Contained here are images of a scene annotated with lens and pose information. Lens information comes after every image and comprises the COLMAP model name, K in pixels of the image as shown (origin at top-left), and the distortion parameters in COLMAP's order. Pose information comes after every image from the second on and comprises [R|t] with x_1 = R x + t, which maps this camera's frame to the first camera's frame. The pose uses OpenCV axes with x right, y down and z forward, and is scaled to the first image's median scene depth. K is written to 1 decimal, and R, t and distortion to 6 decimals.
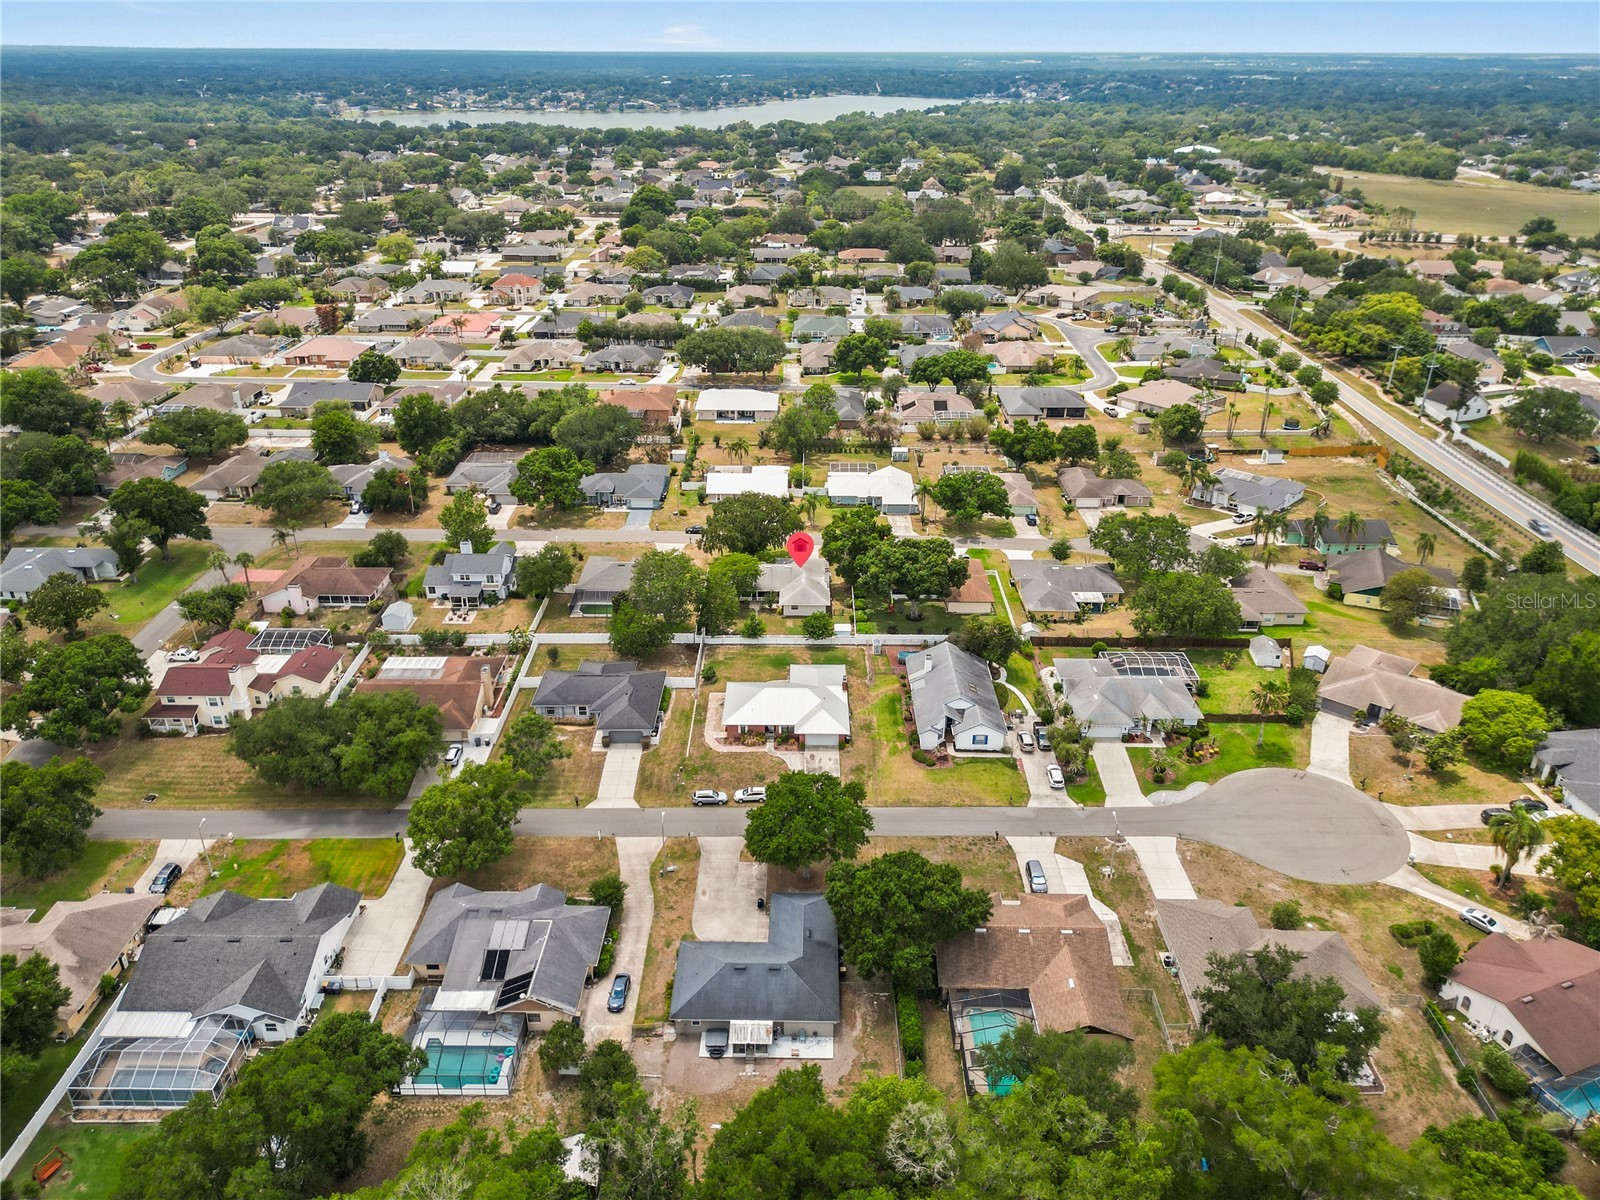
lens RADIAL K [[1142.0, 0, 791.9], [0, 1142.0, 606.3], [0, 0, 1]] dist [0.056661, -0.063977]
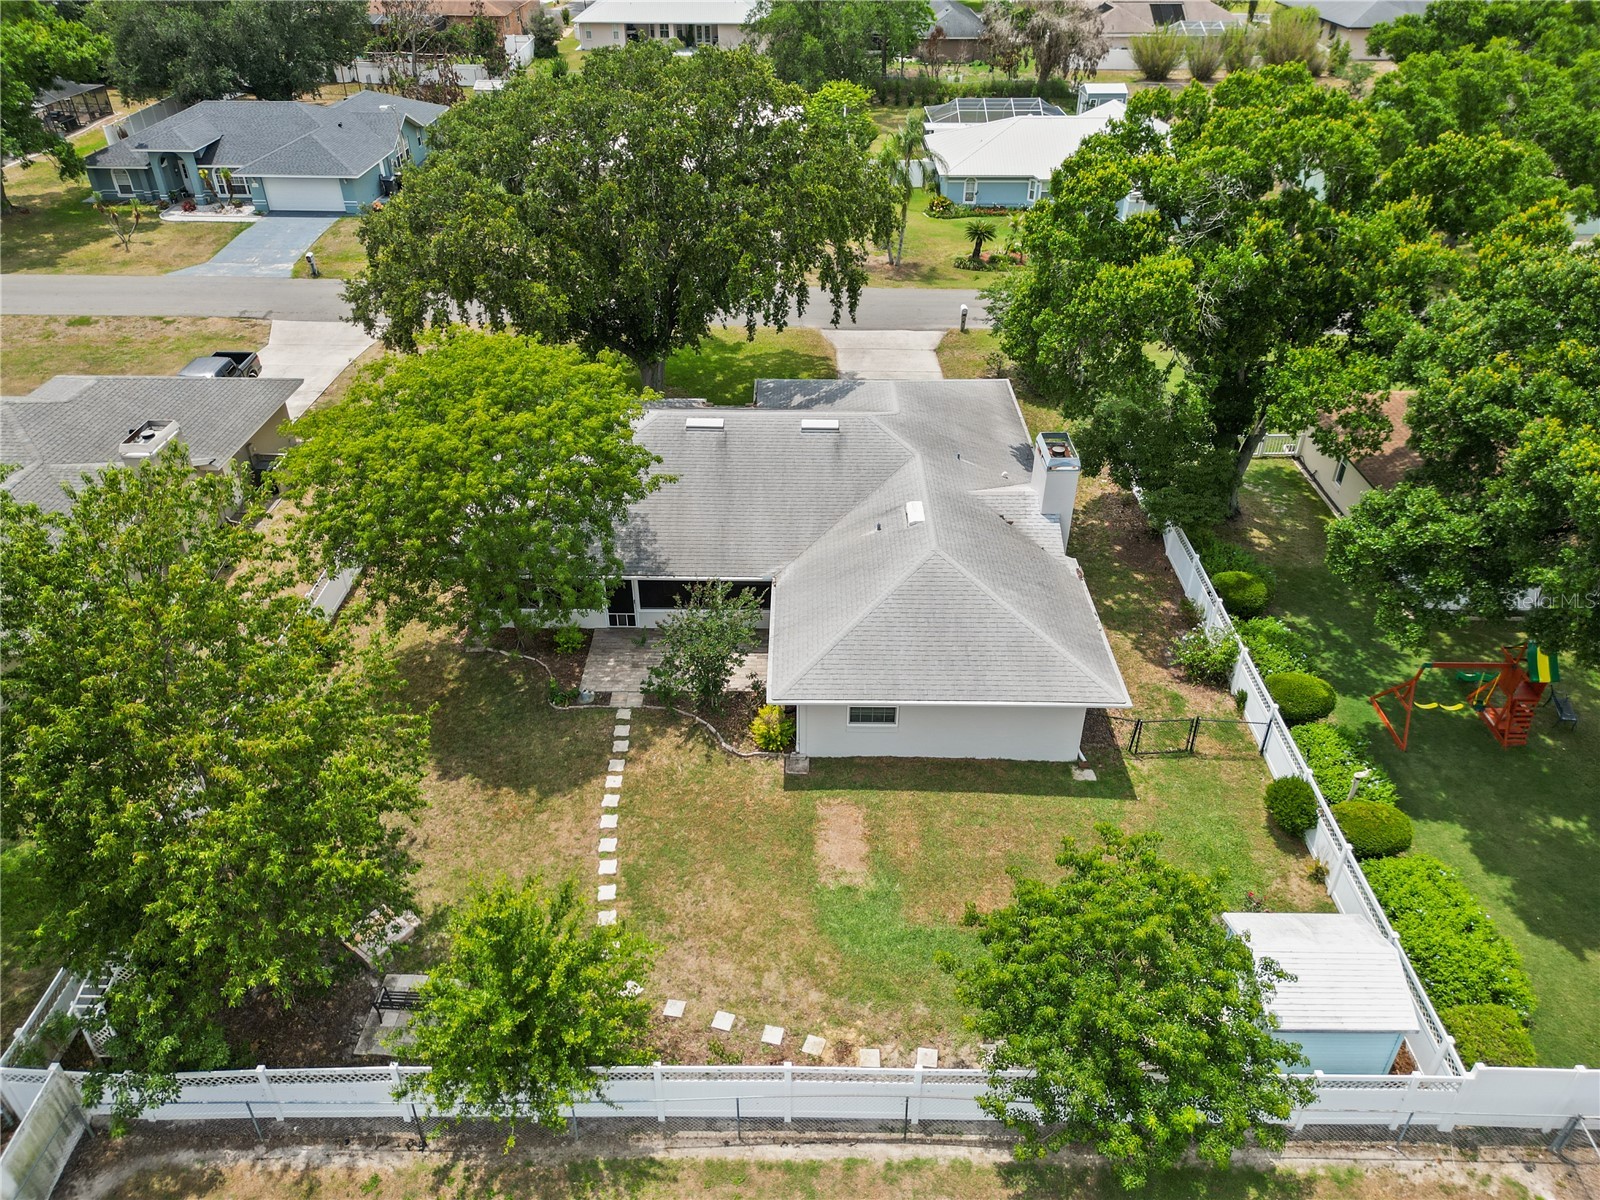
lens RADIAL K [[1082.8, 0, 807.4], [0, 1082.8, 626.7], [0, 0, 1]] dist [0.038878, -0.002660]
pose [[0.999928, -0.011106, 0.004540, -0.006387], [0.010197, 0.986035, 0.166227, -0.032290], [-0.006323, -0.166169, 0.986077, 0.853362]]
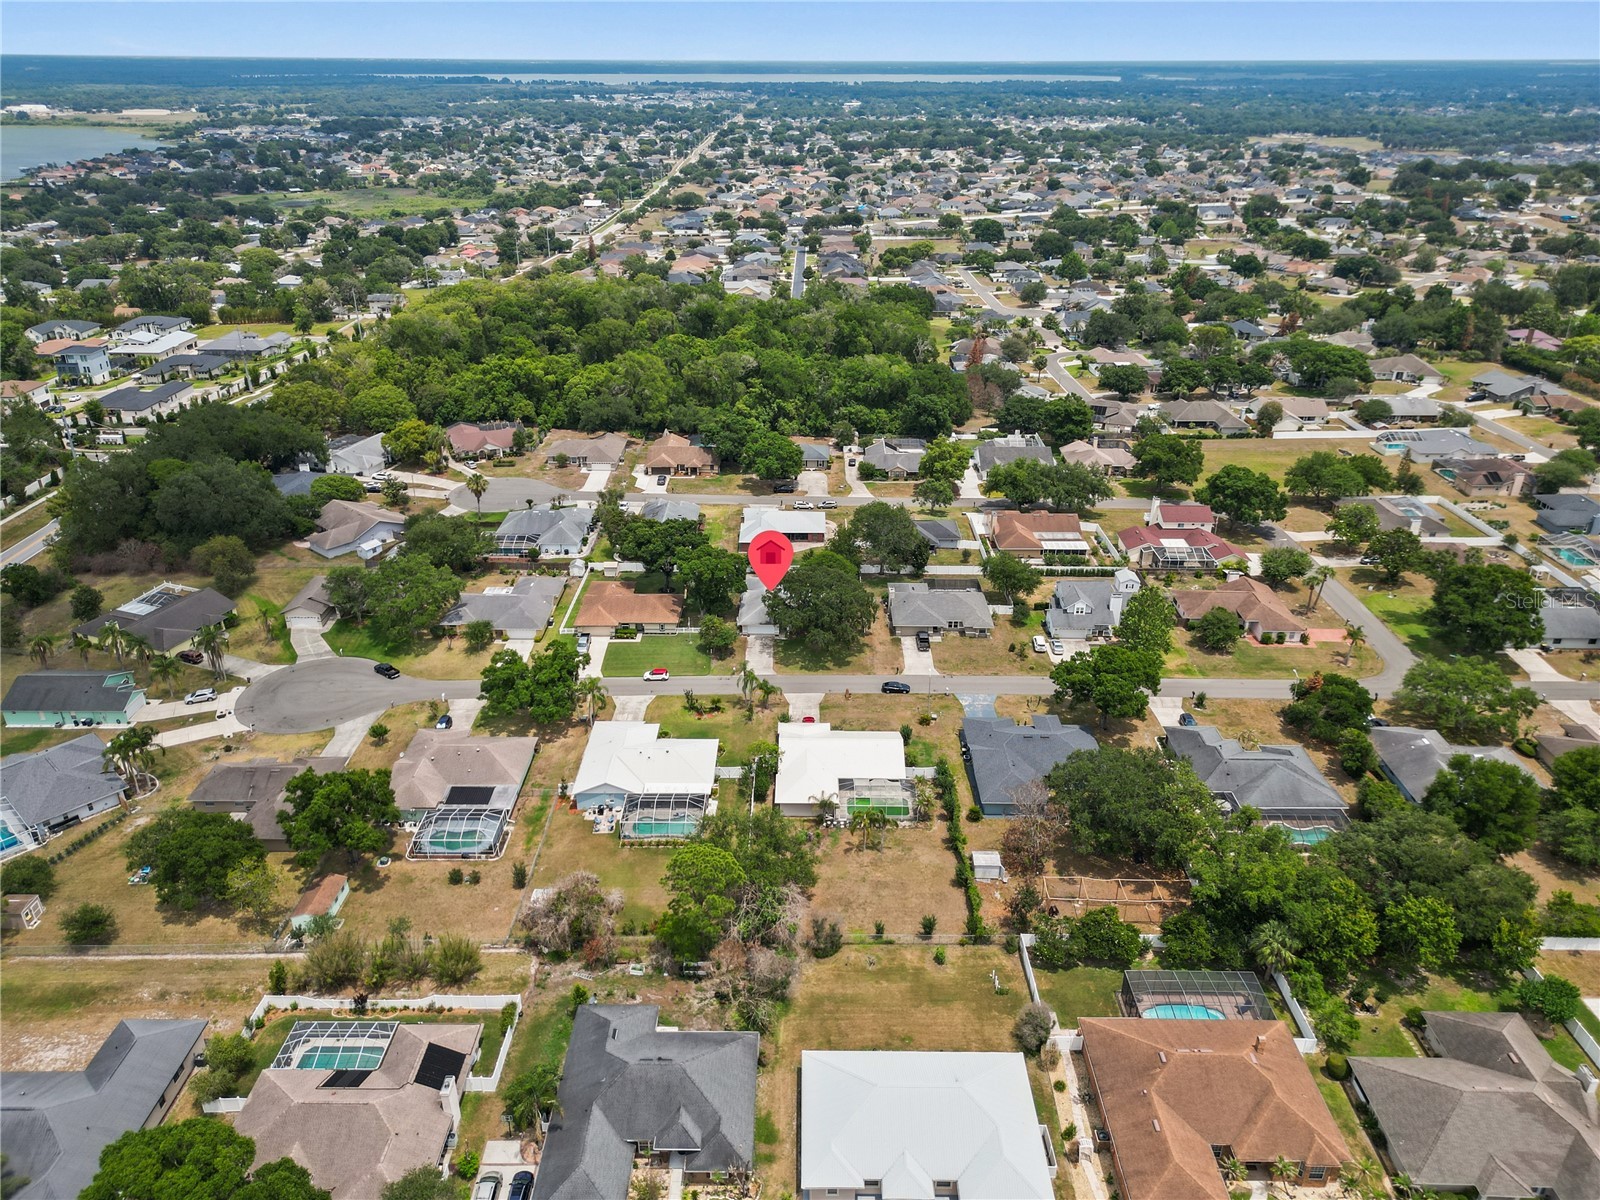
lens RADIAL K [[1082.8, 0, 807.4], [0, 1082.8, 626.7], [0, 0, 1]] dist [0.038878, -0.002660]
pose [[-0.999871, -0.004080, -0.015505, -0.012286], [-0.014862, 0.598578, 0.800926, -0.801607], [0.006013, 0.801054, -0.598562, 1.636380]]
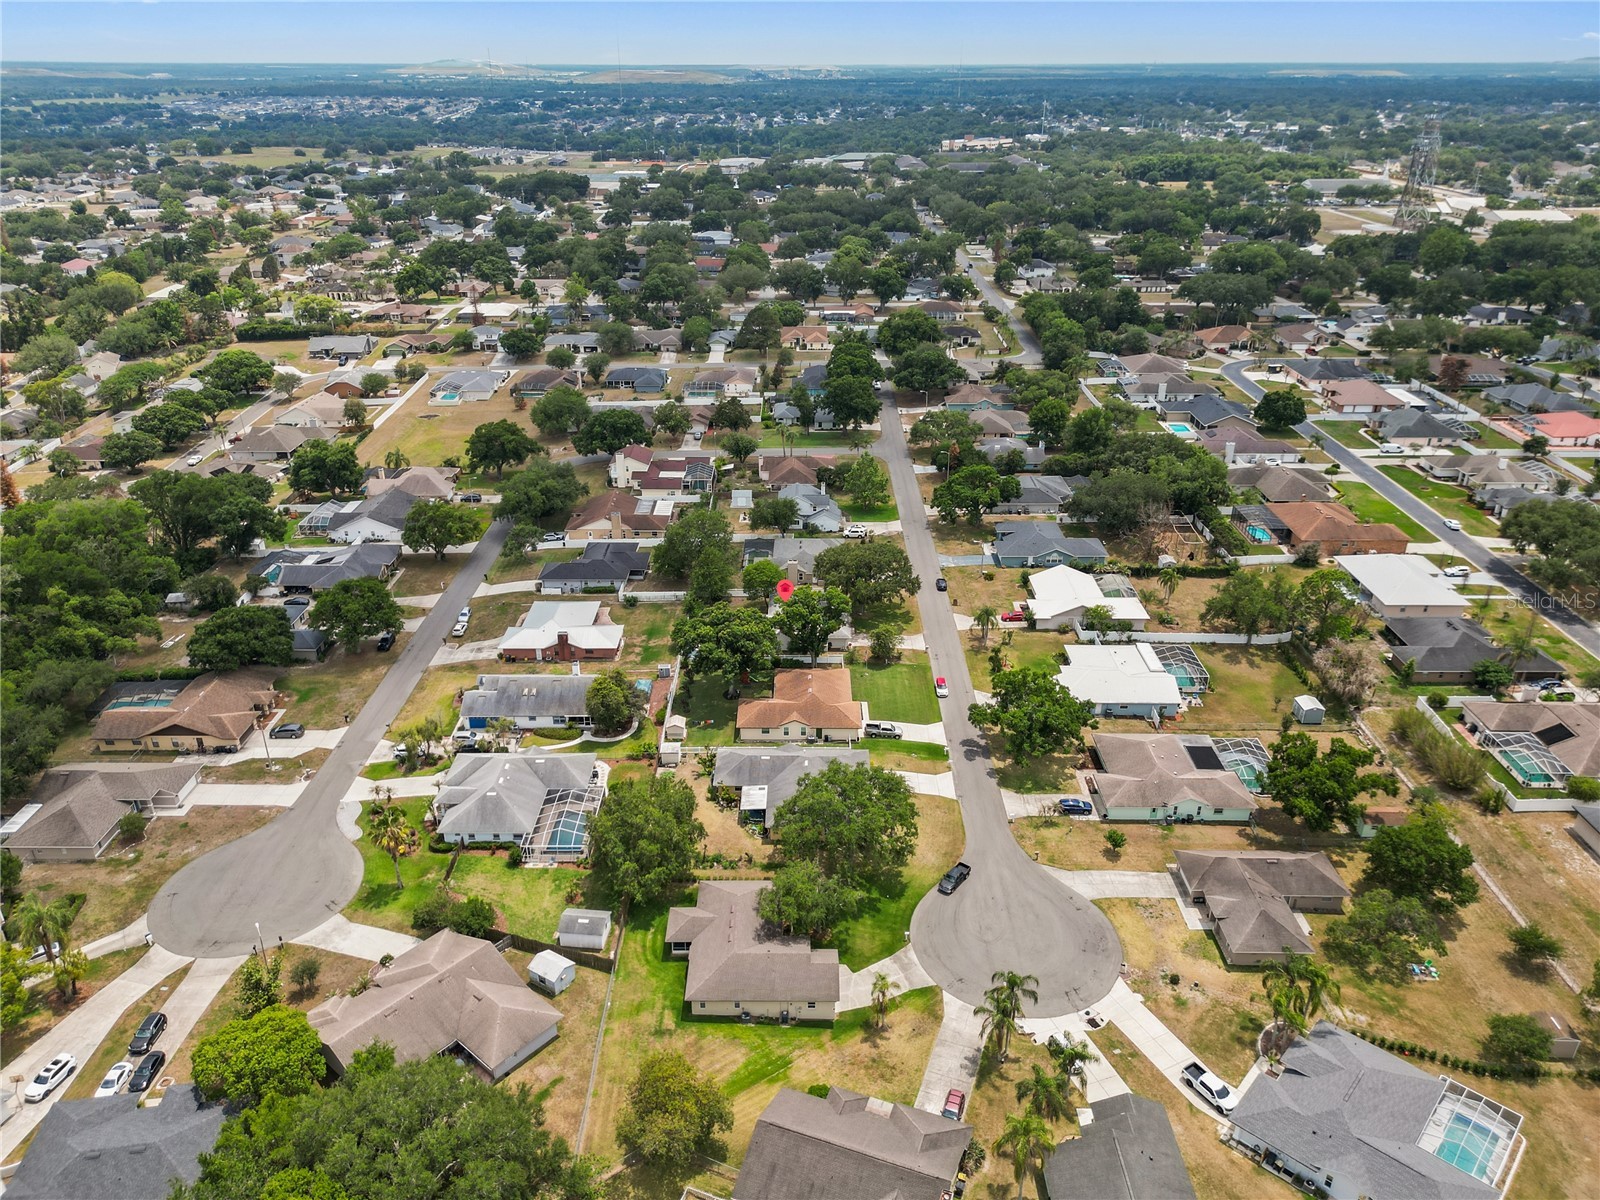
lens RADIAL K [[1142.0, 0, 791.9], [0, 1142.0, 606.3], [0, 0, 1]] dist [0.056661, -0.063977]
pose [[-0.002547, 0.428465, -0.903555, 0.891912], [-0.437376, 0.812072, 0.386317, -0.417938], [0.899275, 0.396177, 0.185333, 0.834393]]
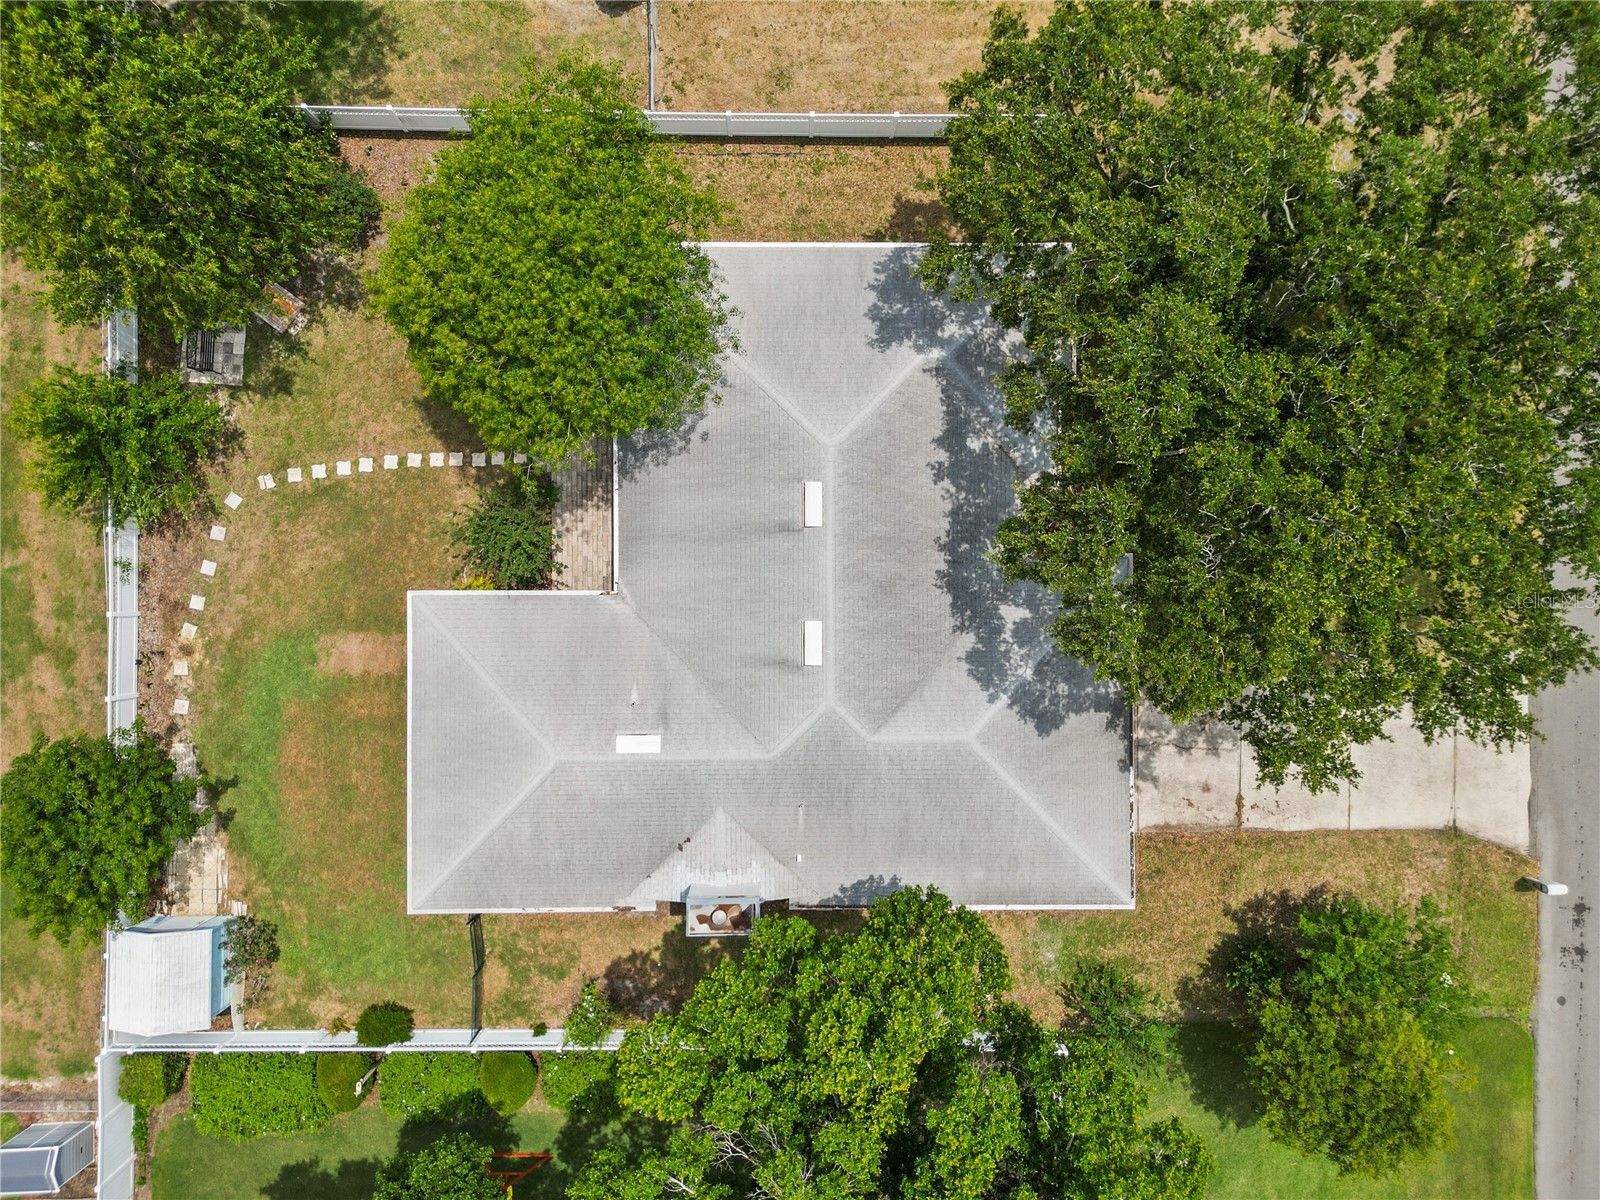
lens RADIAL K [[1142.0, 0, 791.9], [0, 1142.0, 606.3], [0, 0, 1]] dist [0.056661, -0.063977]
pose [[0.011972, 0.999859, -0.011813, -0.006250], [-0.455290, 0.015969, 0.890200, -0.163759], [0.890263, -0.005279, 0.455417, 0.954518]]
